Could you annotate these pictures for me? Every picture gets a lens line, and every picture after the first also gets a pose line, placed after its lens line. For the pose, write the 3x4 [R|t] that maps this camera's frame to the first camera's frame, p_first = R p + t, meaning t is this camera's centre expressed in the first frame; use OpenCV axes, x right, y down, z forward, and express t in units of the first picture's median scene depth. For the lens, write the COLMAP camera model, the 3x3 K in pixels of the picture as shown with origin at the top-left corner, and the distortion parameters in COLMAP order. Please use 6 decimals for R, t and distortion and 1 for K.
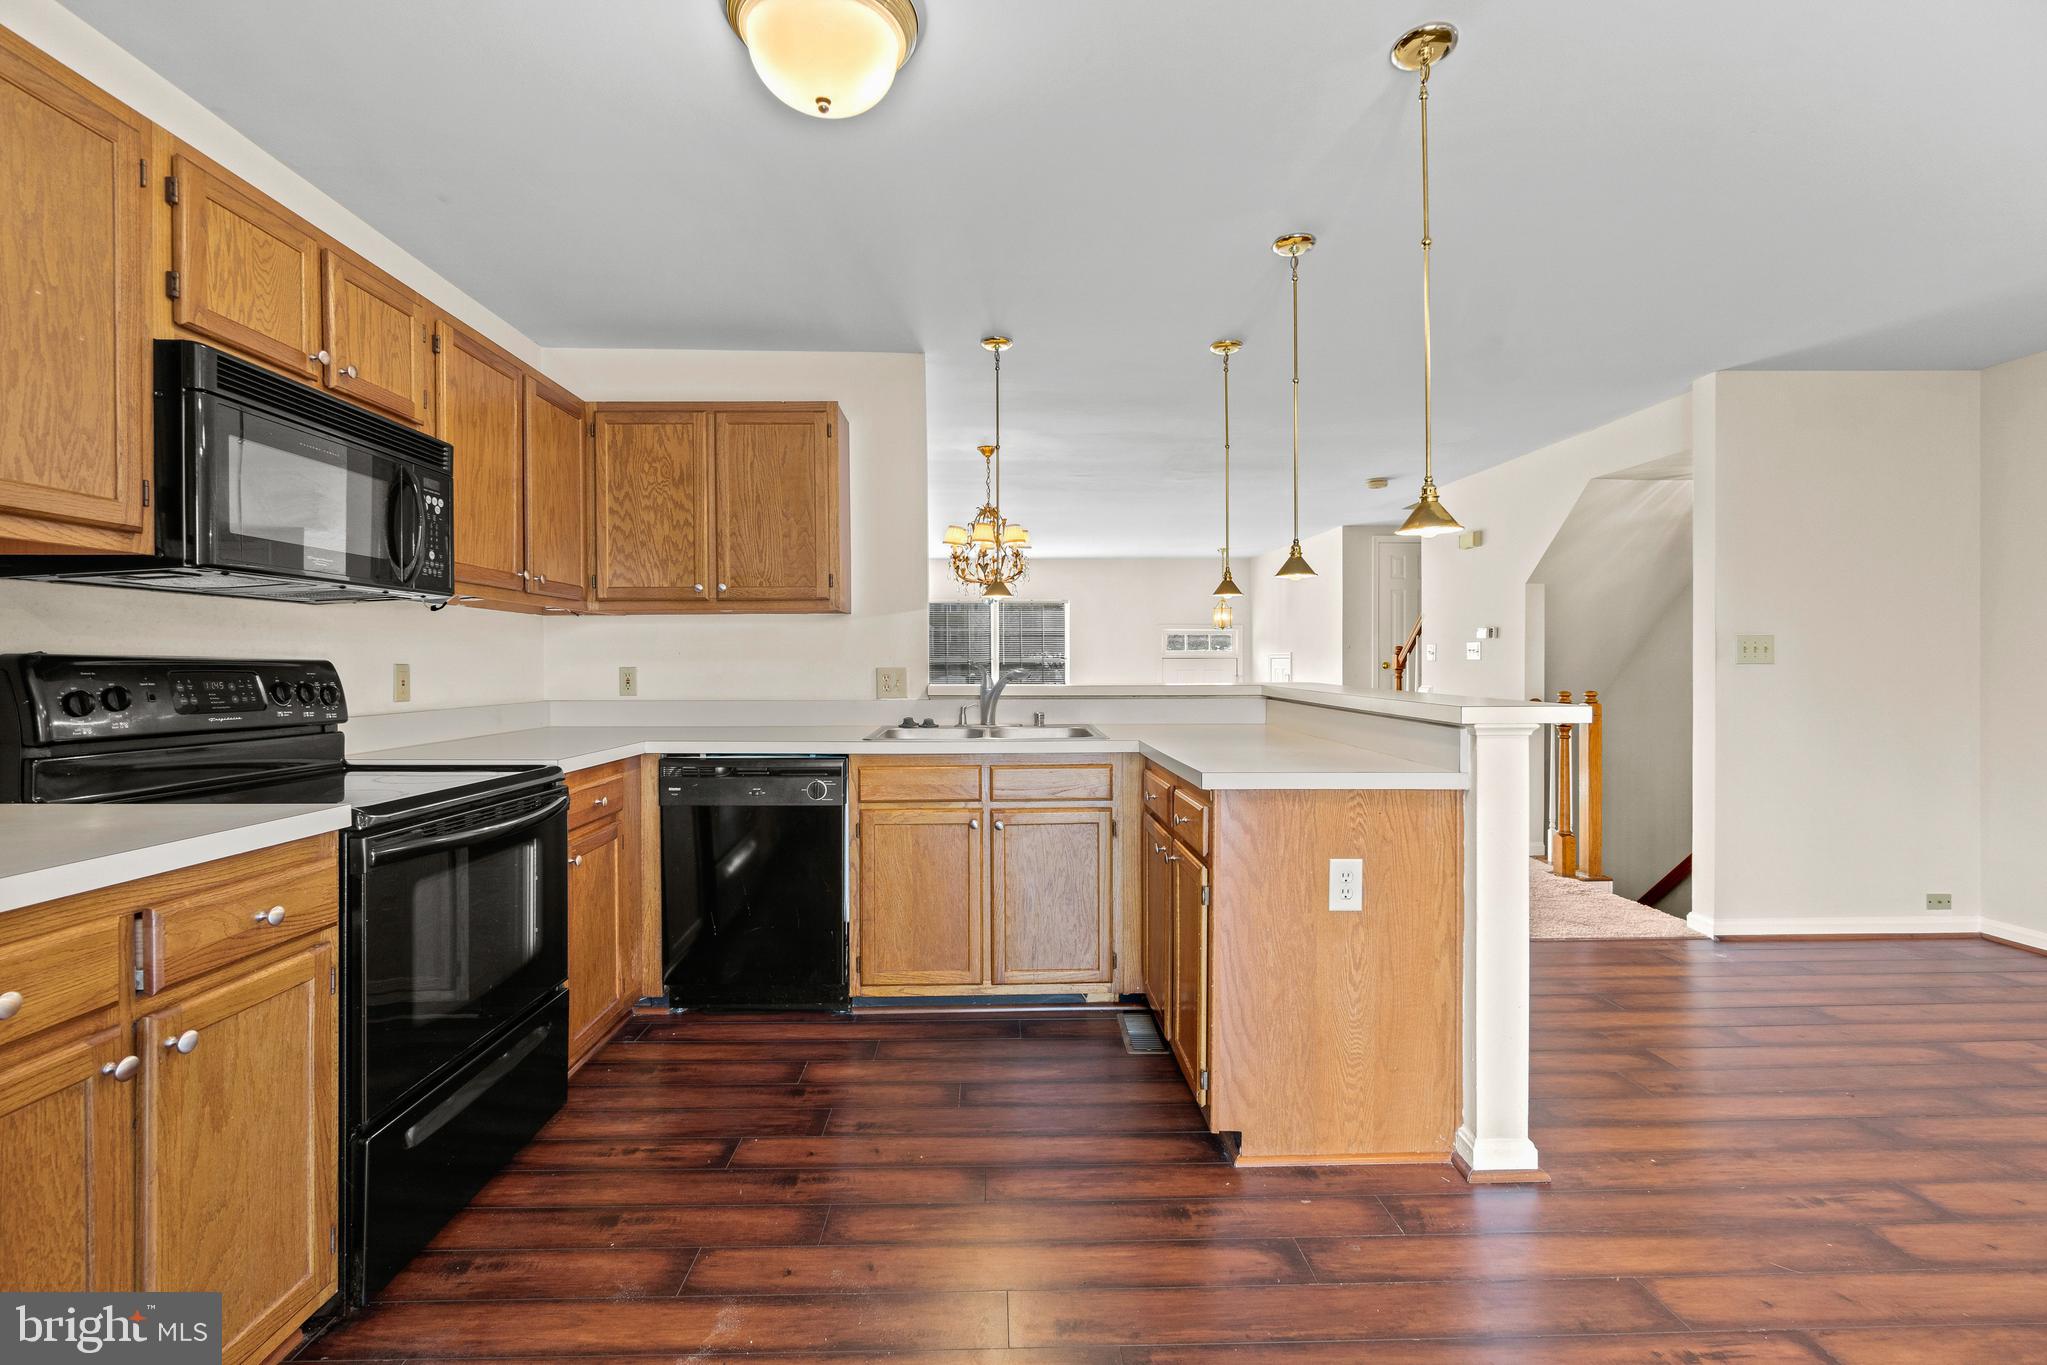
lens RADIAL K [[883.2, 0, 1013.7], [0, 883.2, 665.6], [0, 0, 1]] dist [-0.003516, 0.000533]
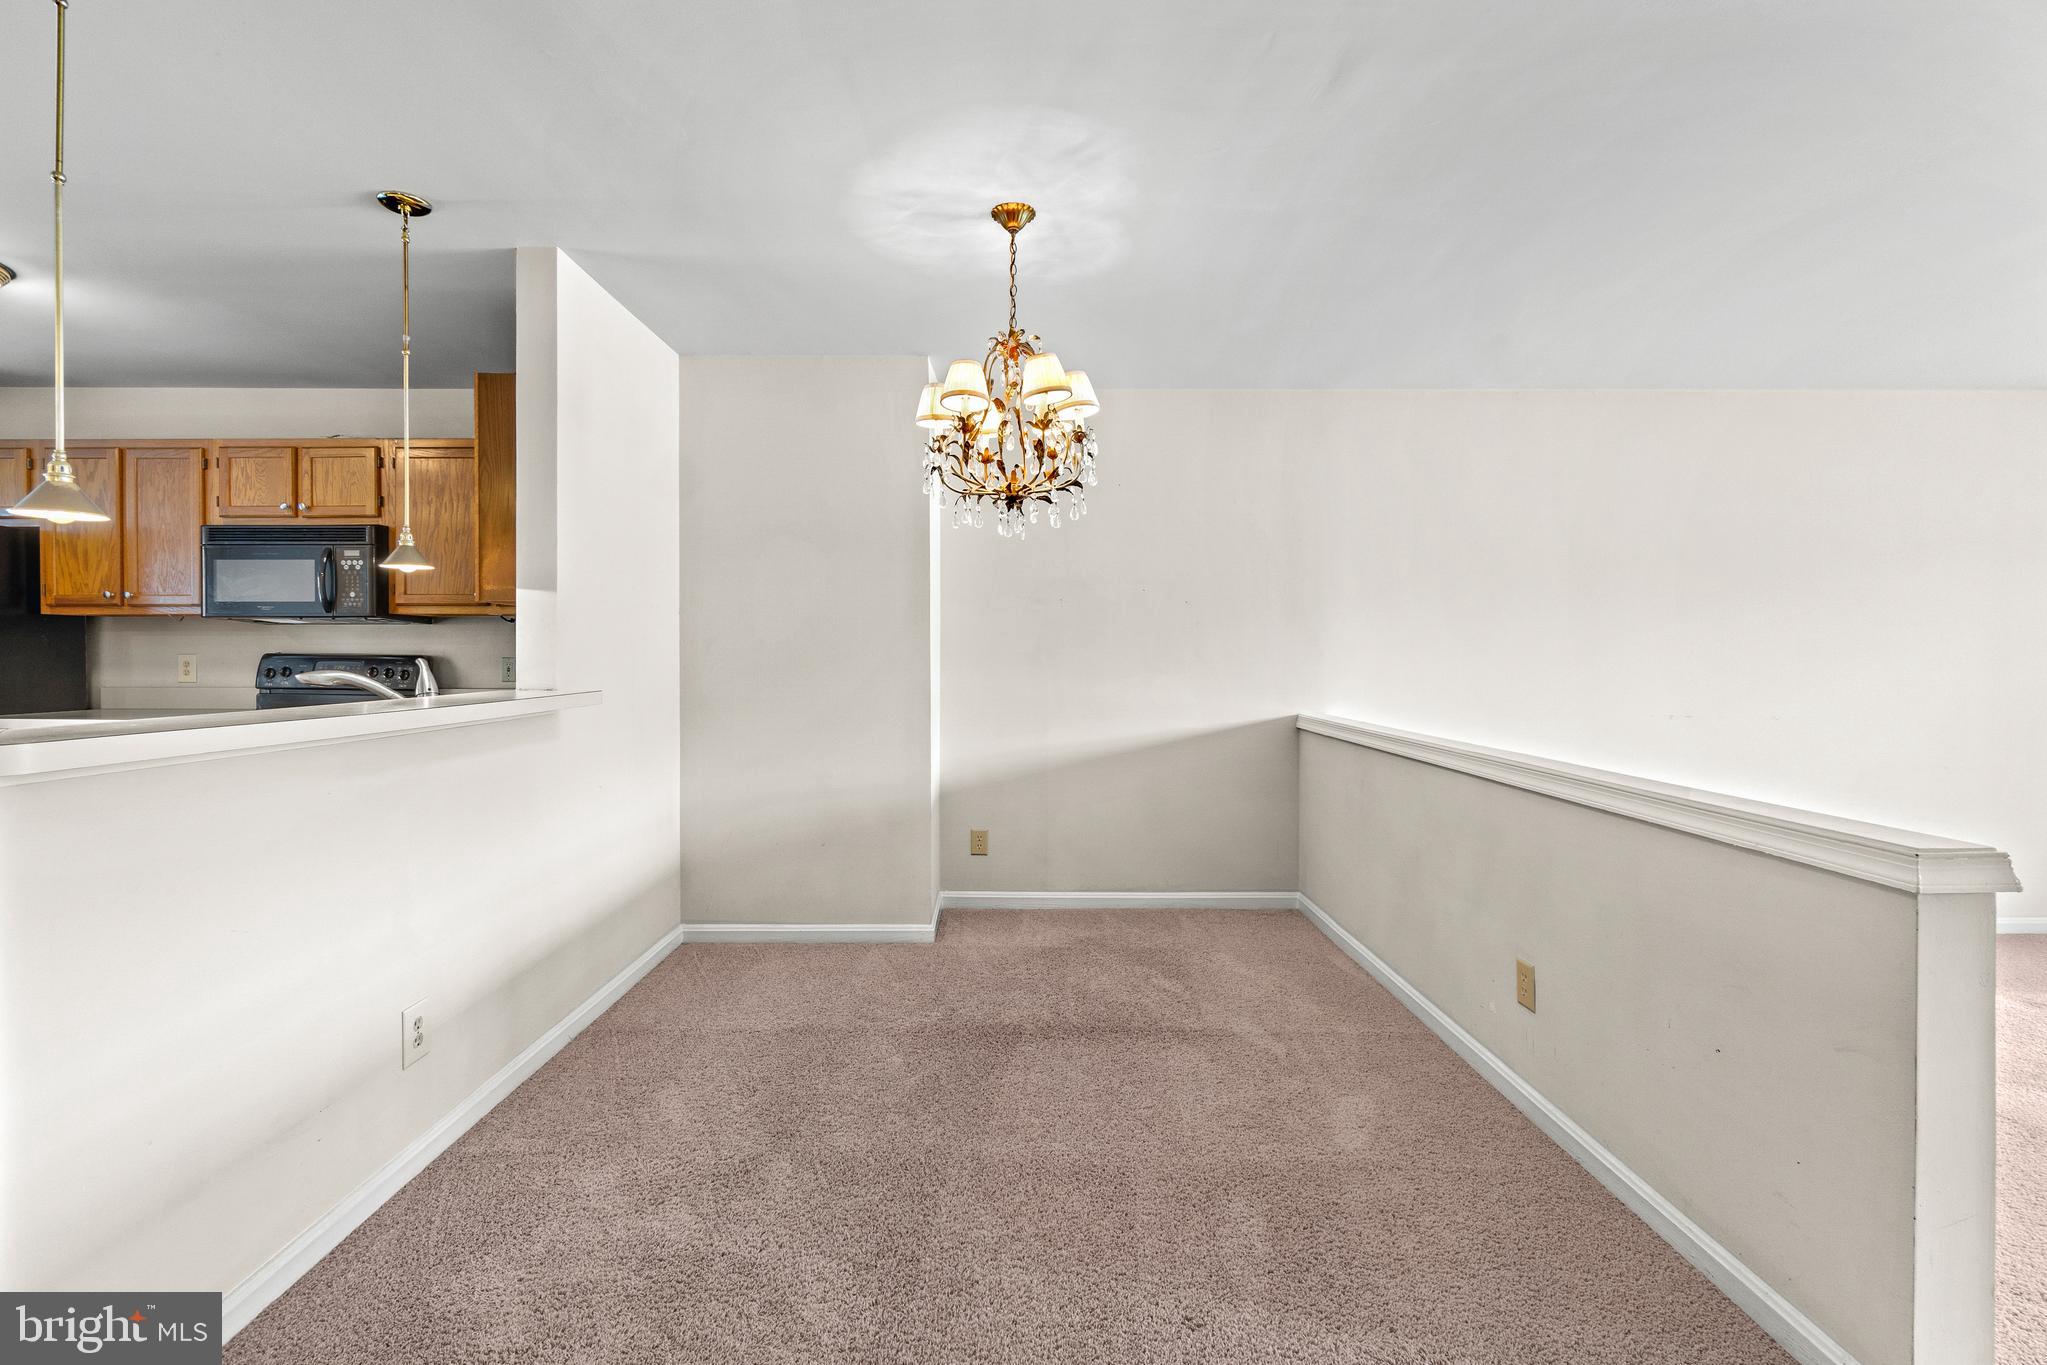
lens RADIAL K [[903.9, 0, 1020.9], [0, 903.9, 664.0], [0, 0, 1]] dist [-0.004471, 0.000089]
pose [[-0.022158, 0.016006, -0.999626, 1.083619], [-0.003729, 0.999864, 0.016093, -0.023583], [0.999748, 0.004084, -0.022096, 2.377819]]
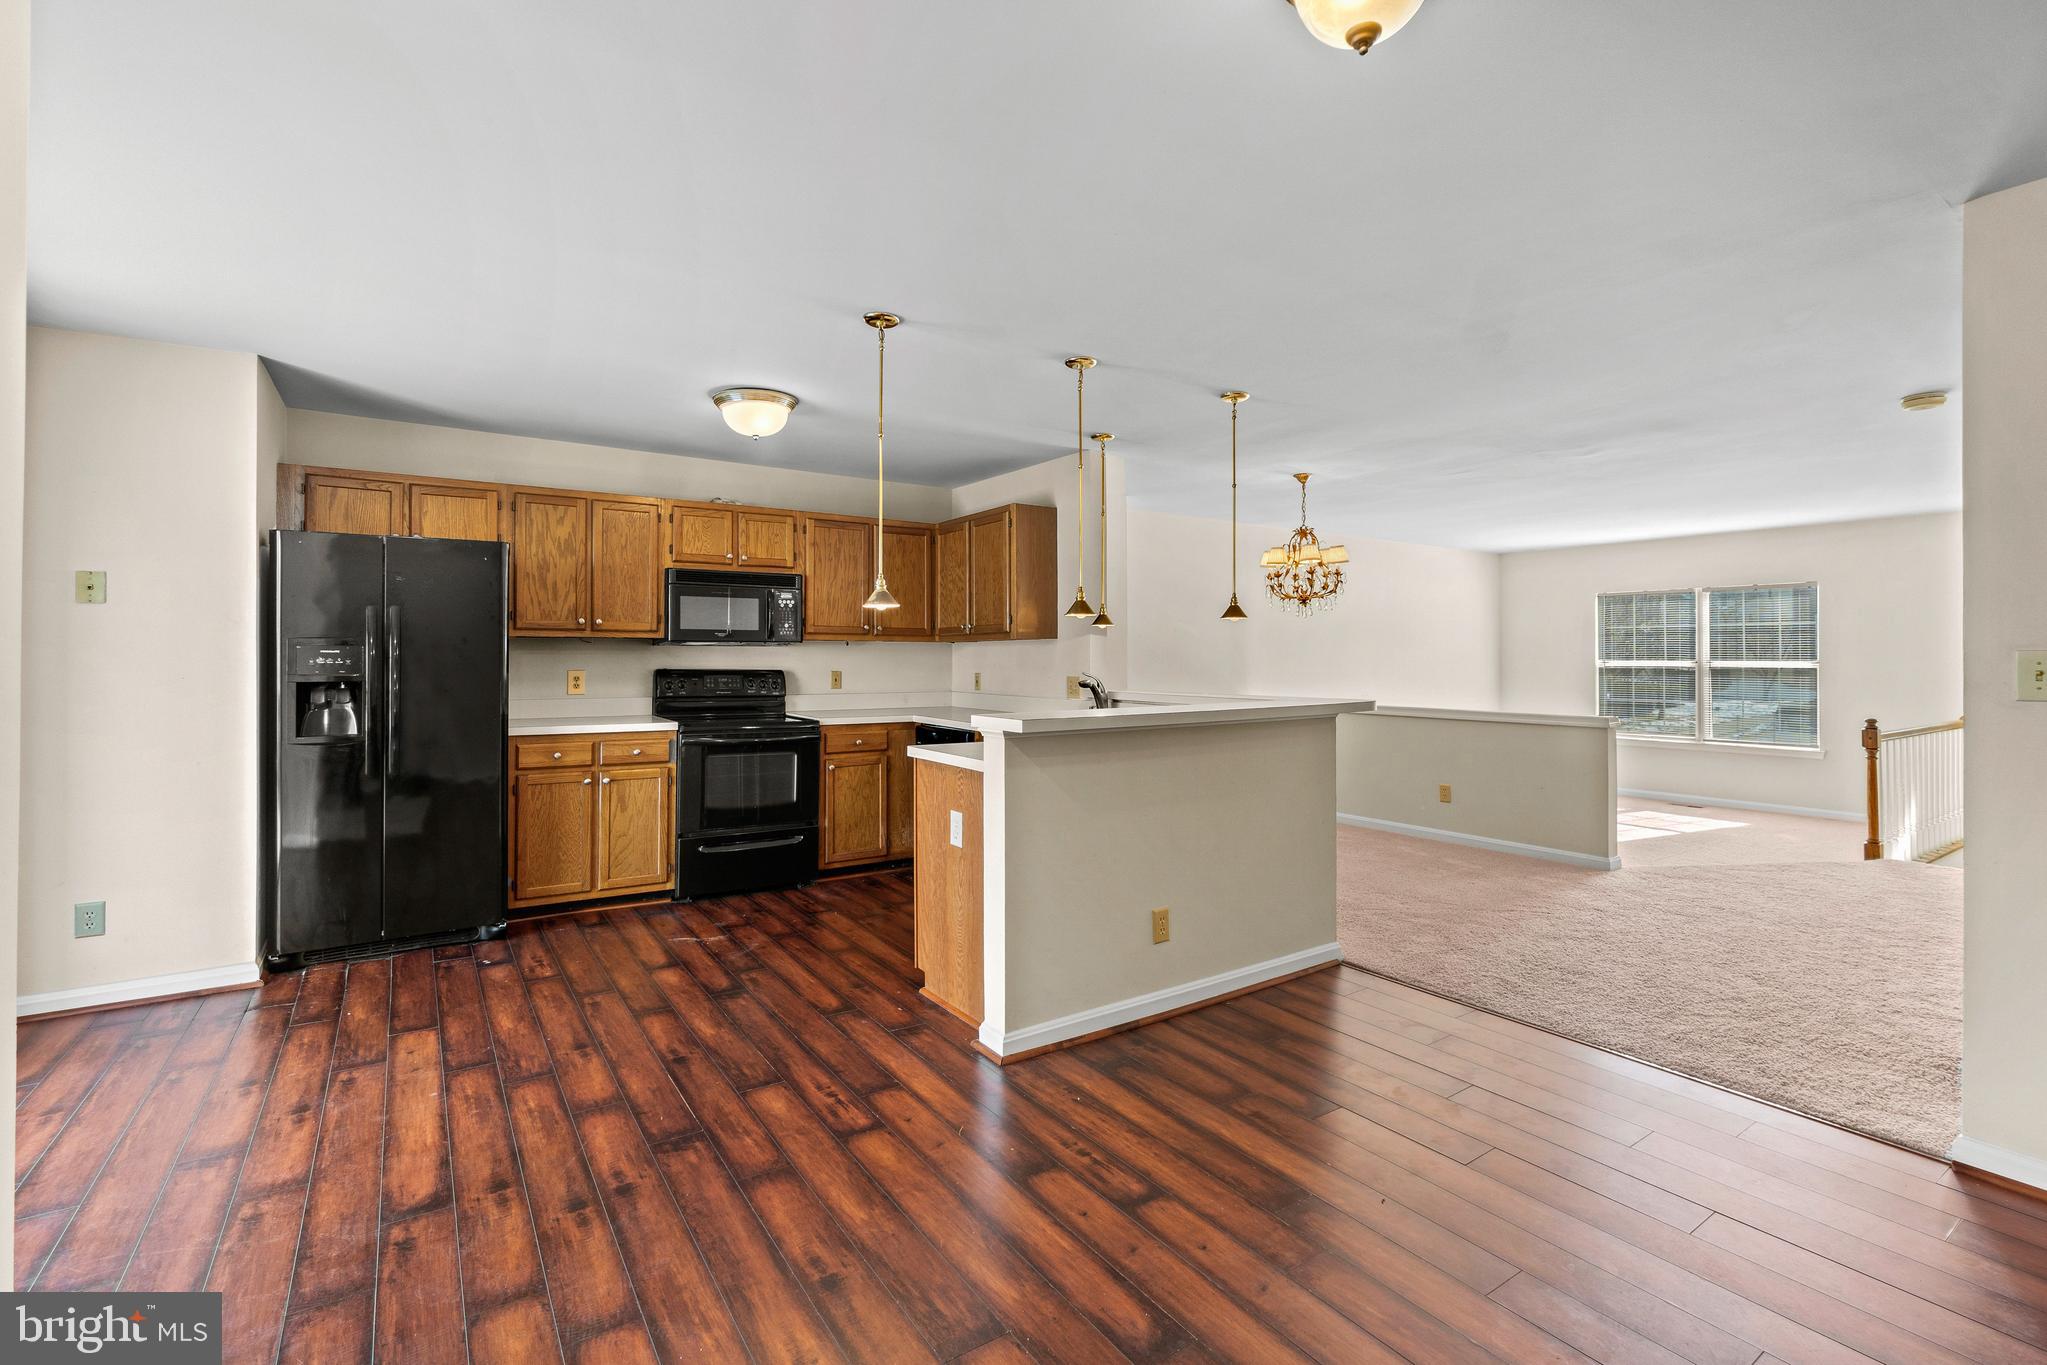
lens RADIAL K [[904.7, 0, 1014.2], [0, 904.7, 646.8], [0, 0, 1]] dist [-0.004341, 0.003698]
pose [[0.533250, -0.006850, -0.845930, 1.696918], [-0.005881, 0.999913, -0.011804, -0.045605], [0.845937, 0.011270, 0.533163, 0.244854]]
